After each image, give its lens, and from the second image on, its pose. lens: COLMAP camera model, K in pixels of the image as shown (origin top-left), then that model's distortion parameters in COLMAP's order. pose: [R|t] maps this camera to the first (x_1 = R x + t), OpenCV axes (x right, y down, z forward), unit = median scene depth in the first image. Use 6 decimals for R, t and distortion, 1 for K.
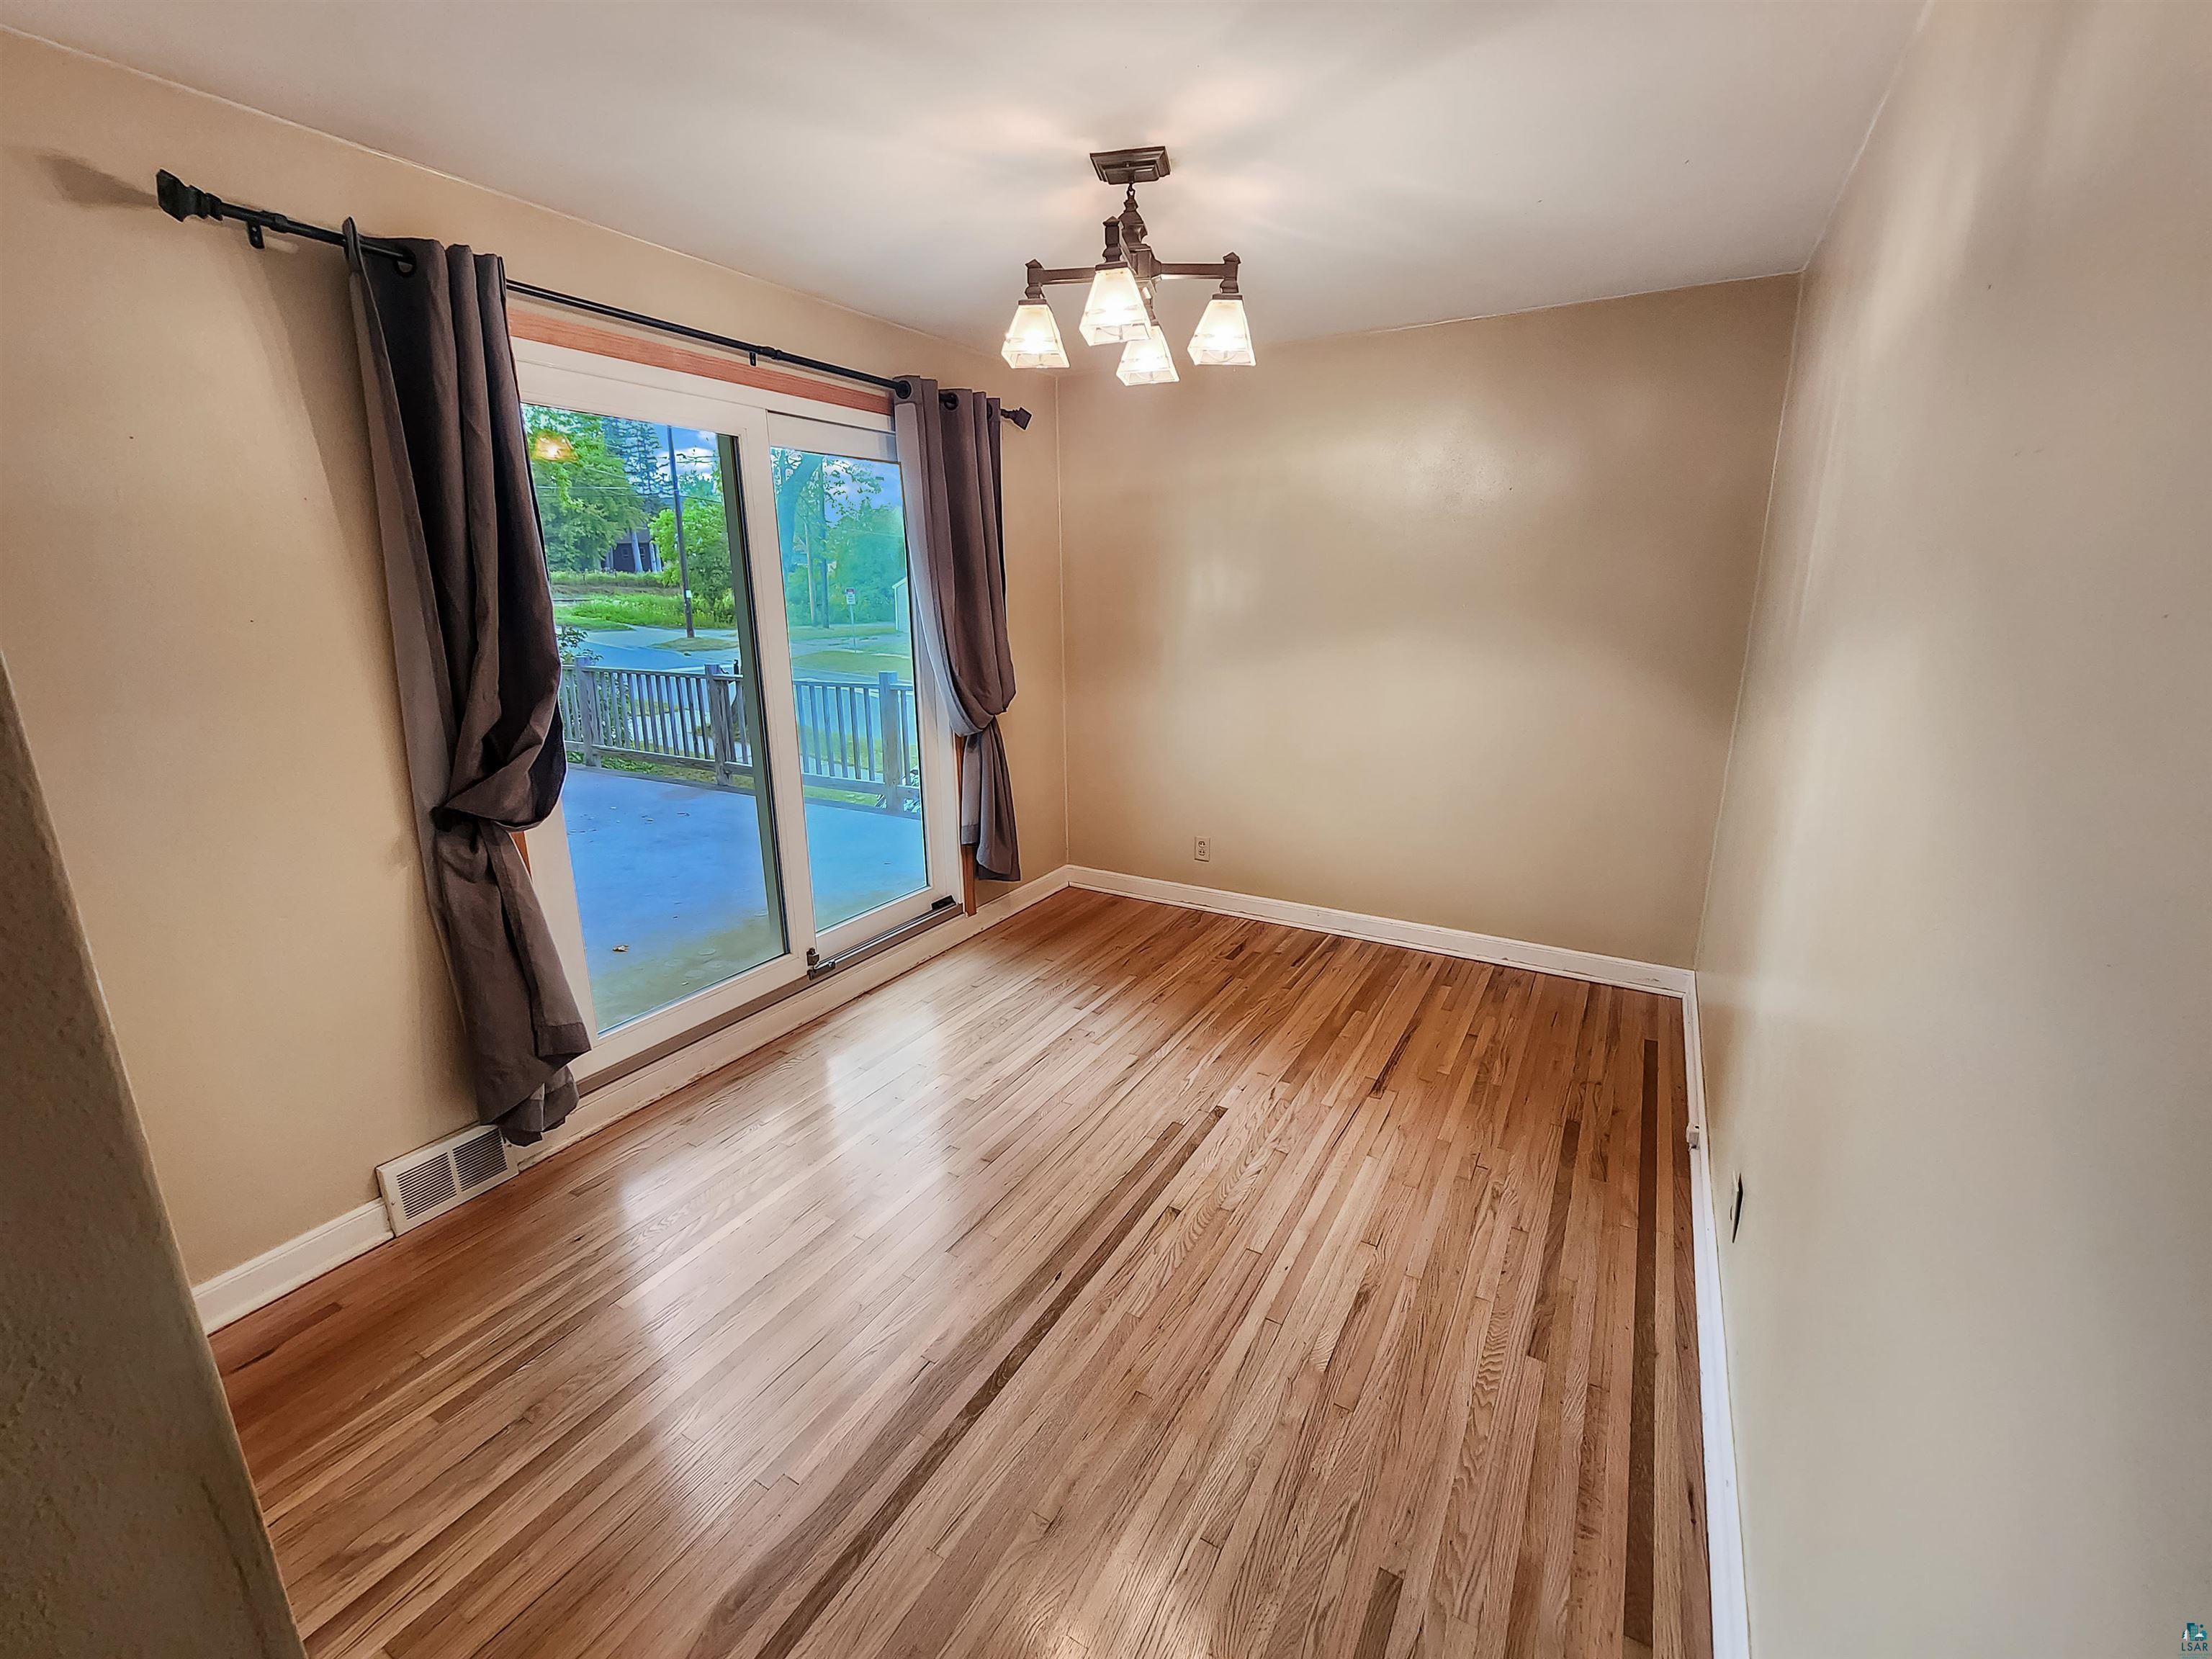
lens RADIAL K [[915.1, 0, 1092.0], [0, 915.1, 827.7], [0, 0, 1]] dist [0.005238, -0.000504]
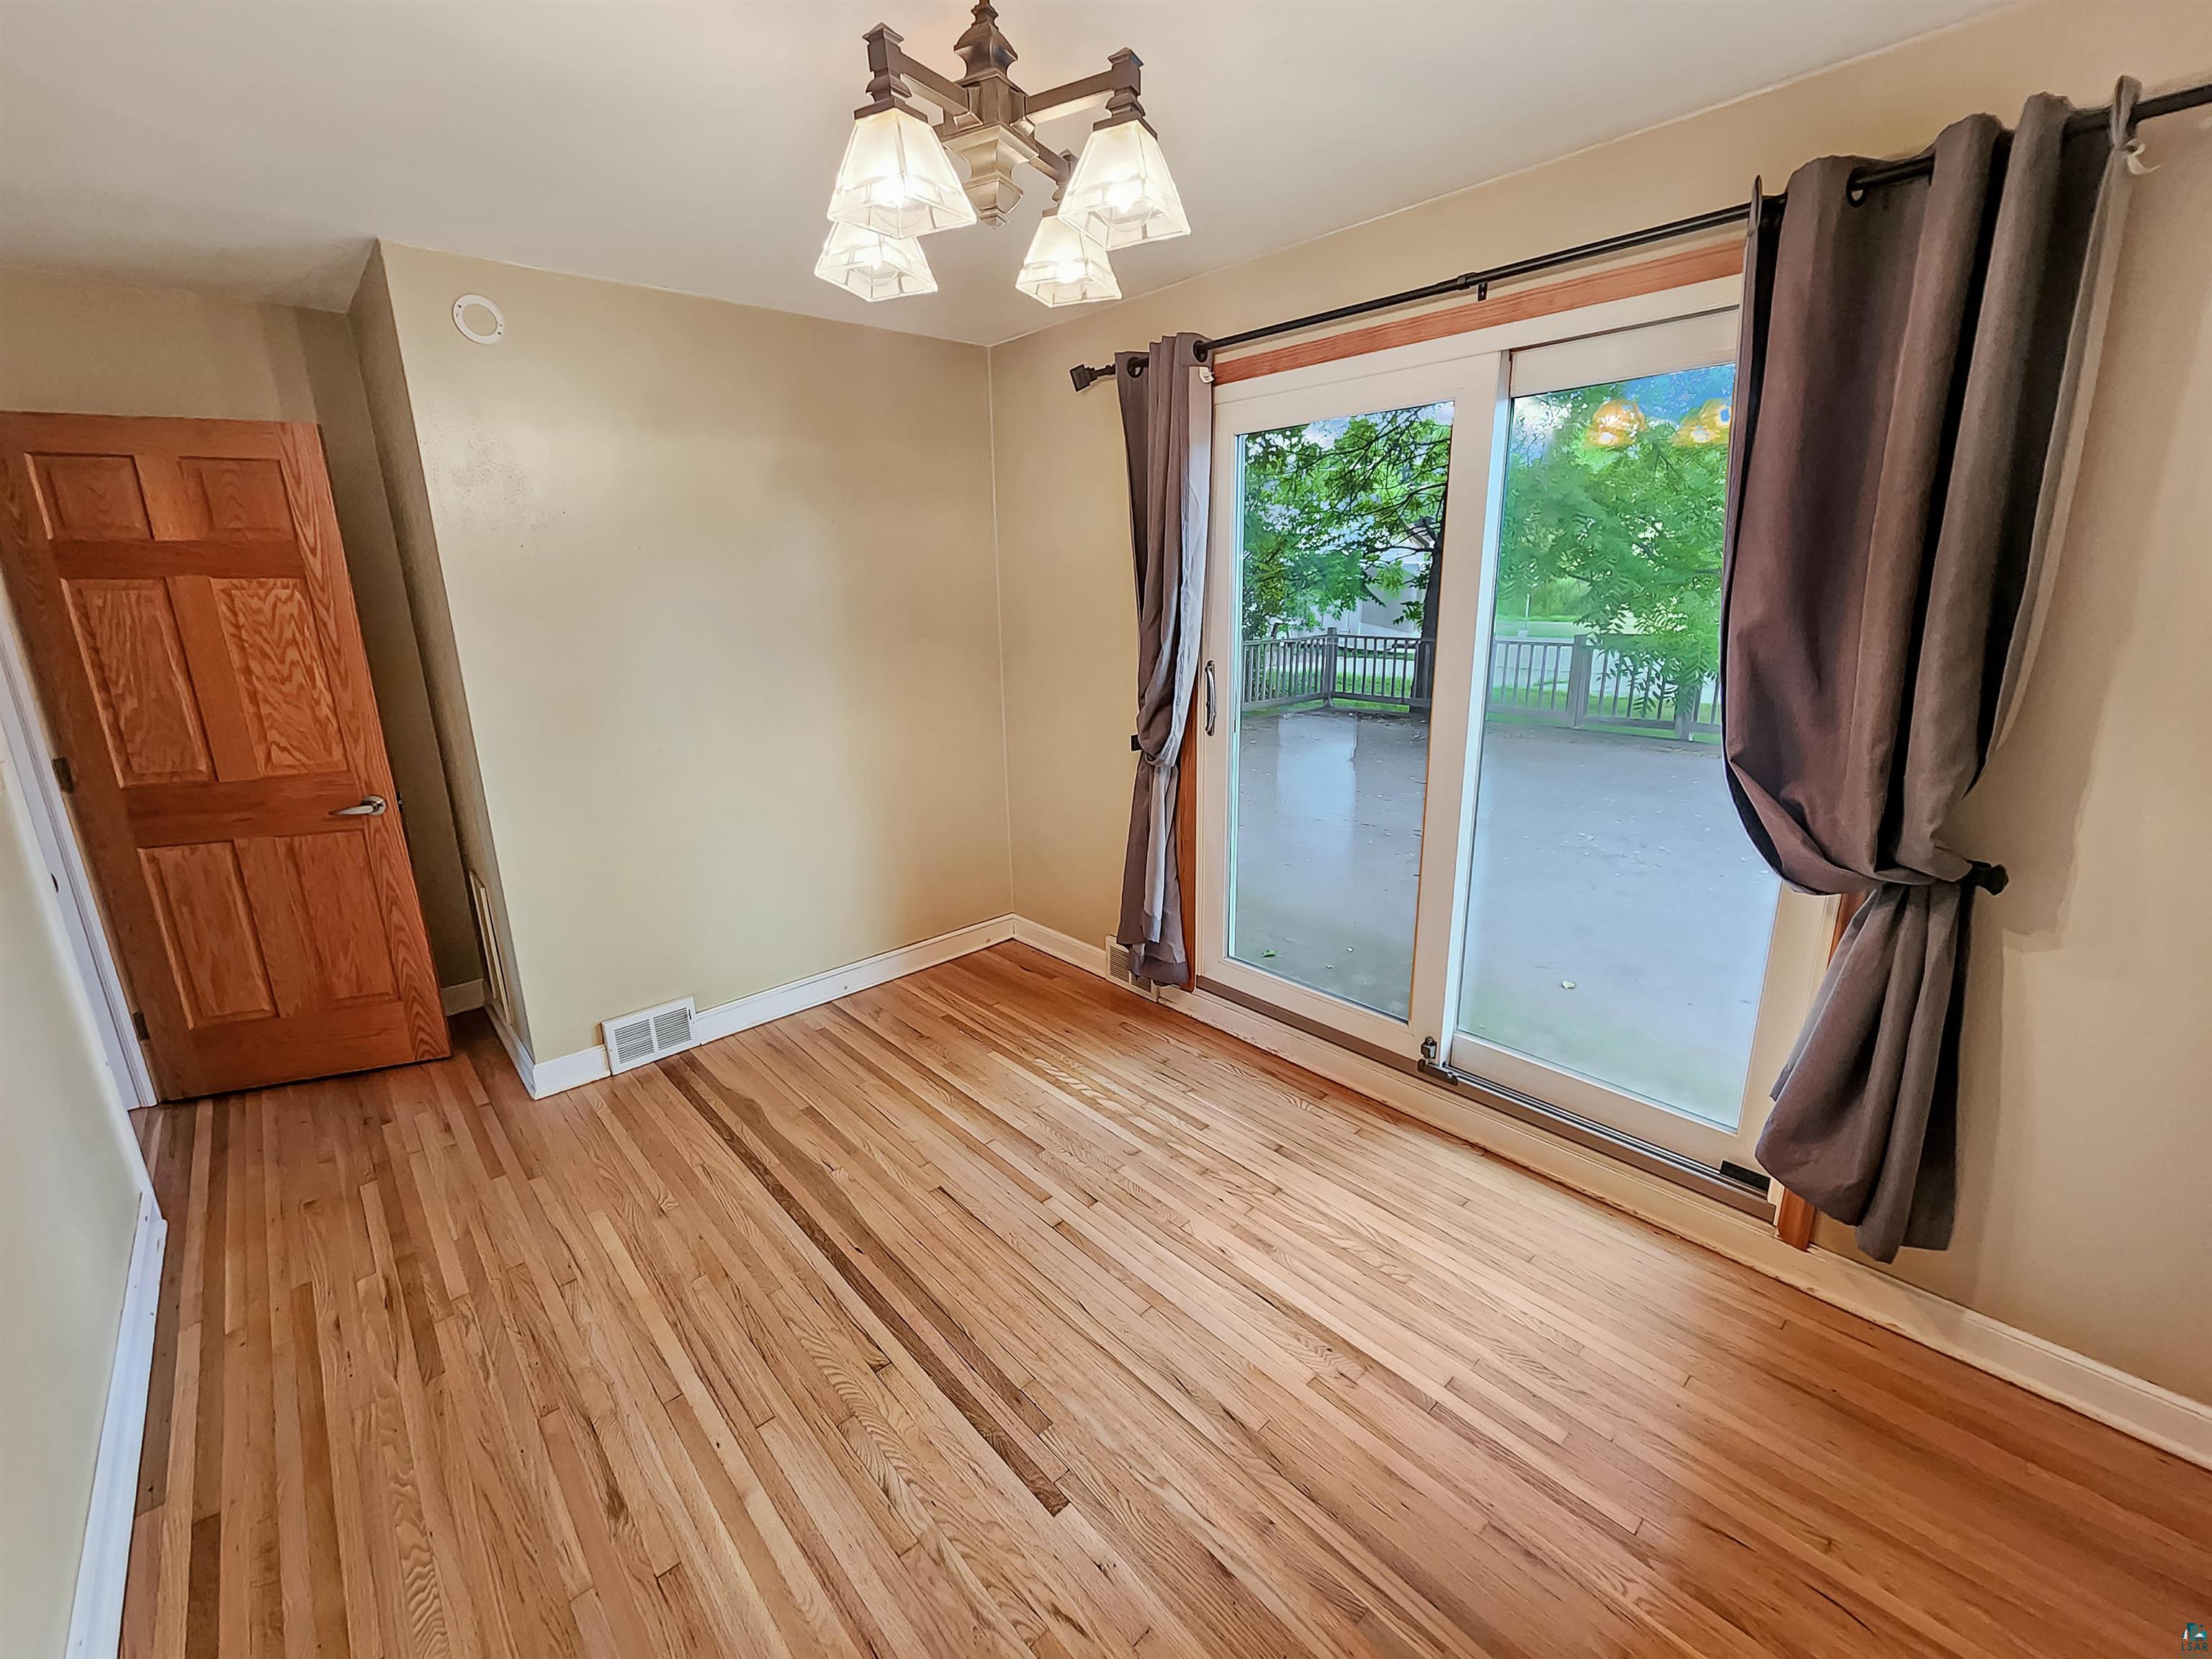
lens RADIAL K [[915.1, 0, 1095.9], [0, 915.1, 810.6], [0, 0, 1]] dist [0.005238, -0.000504]
pose [[-0.291360, 0.247787, -0.923965, 0.669359], [-0.226681, 0.920478, 0.318333, -0.341382], [0.929368, 0.302195, -0.212022, 1.209826]]
